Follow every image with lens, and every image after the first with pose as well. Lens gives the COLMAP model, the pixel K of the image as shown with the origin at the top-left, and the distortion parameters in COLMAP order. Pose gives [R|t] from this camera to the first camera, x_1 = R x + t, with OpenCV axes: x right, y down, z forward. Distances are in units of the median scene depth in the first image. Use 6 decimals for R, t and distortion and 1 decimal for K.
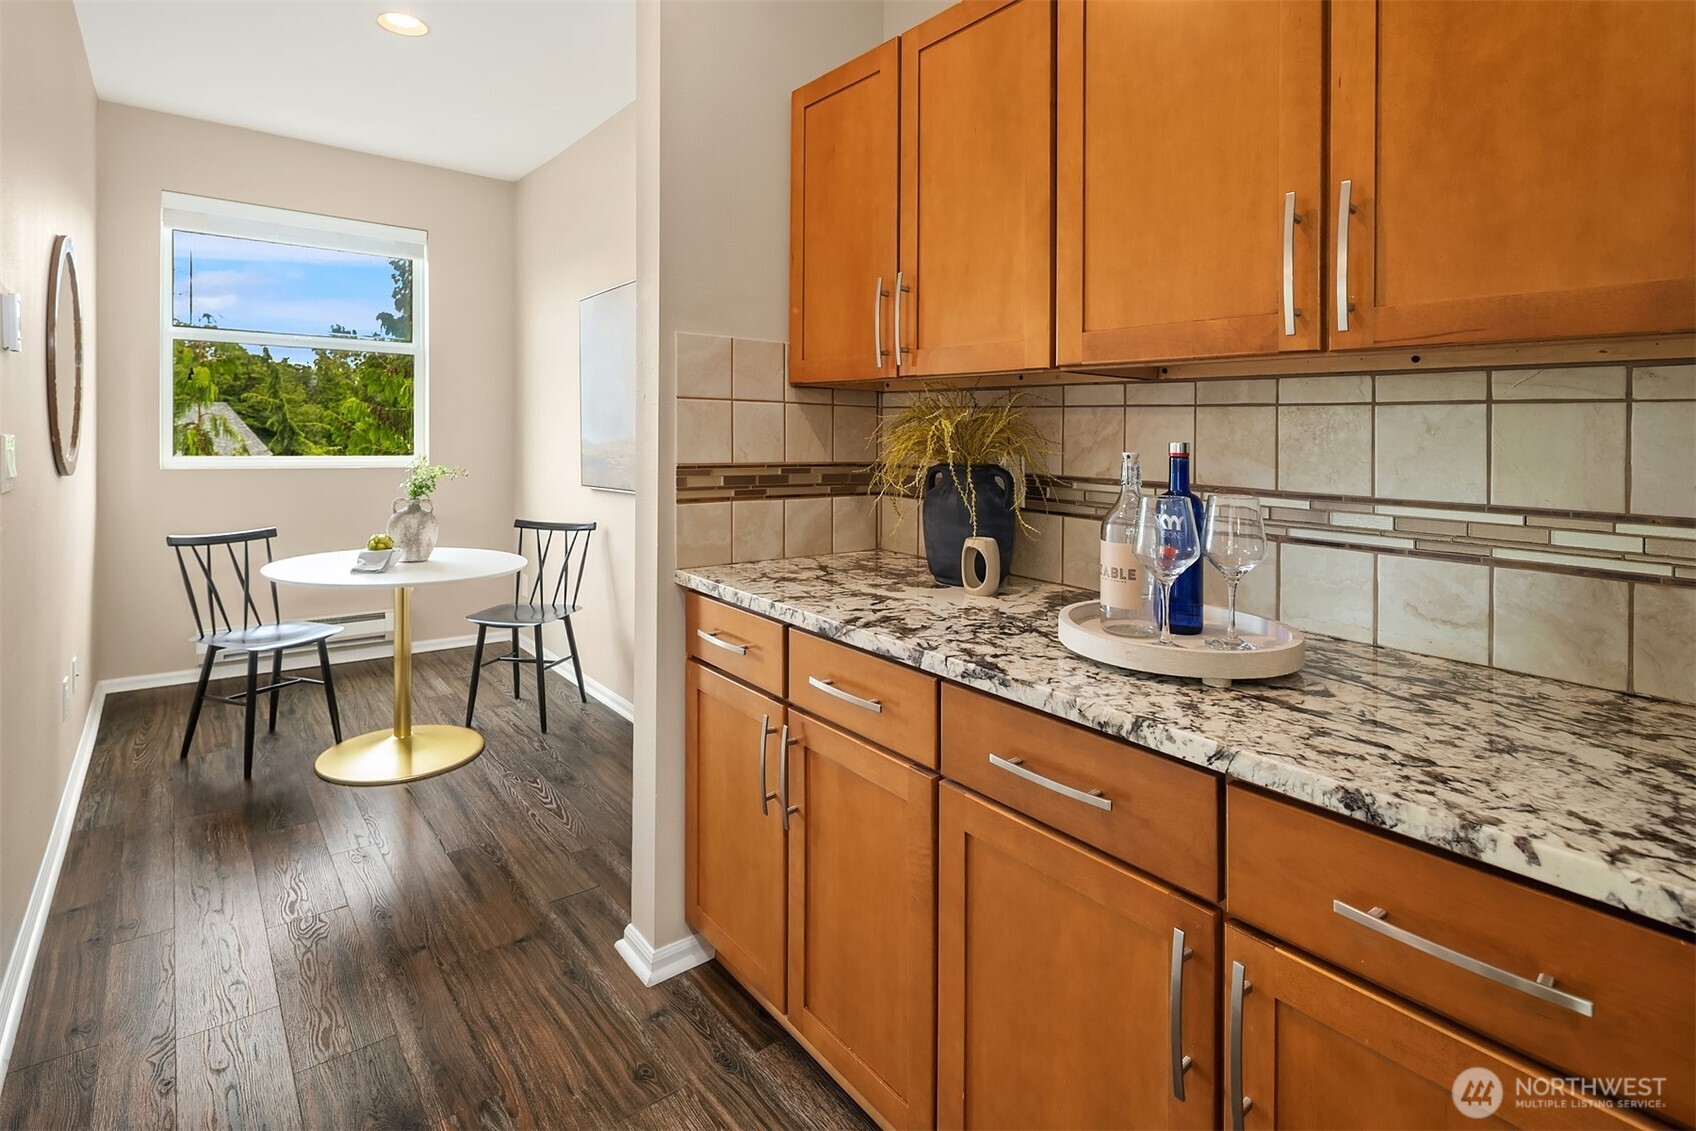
lens RADIAL K [[847.0, 0, 838.2], [0, 847.0, 445.3], [0, 0, 1]] dist [-0.003707, -0.000933]
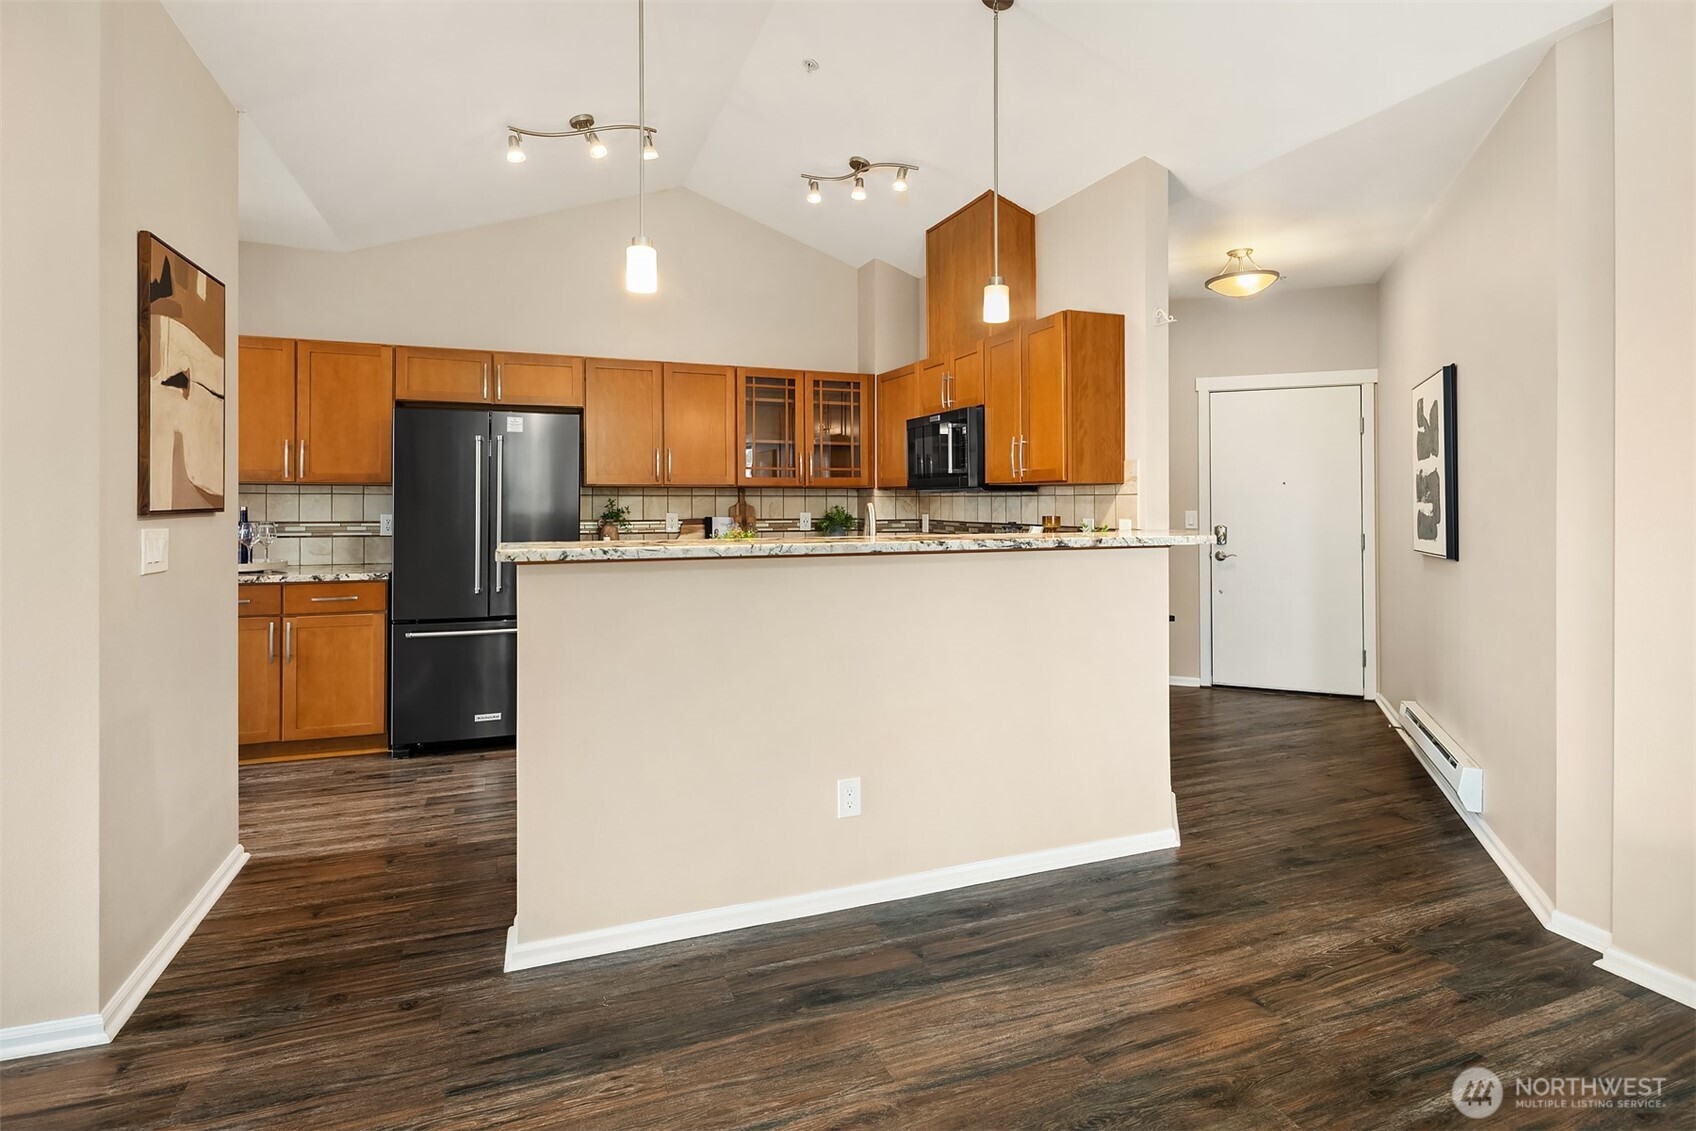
lens RADIAL K [[827.1, 0, 842.5], [0, 827.1, 483.0], [0, 0, 1]] dist [0.001313, -0.000065]
pose [[0.295408, 0.008685, 0.955332, -2.170564], [0.005341, 0.999928, -0.010741, -0.051567], [-0.955356, 0.008275, 0.295341, -2.360791]]
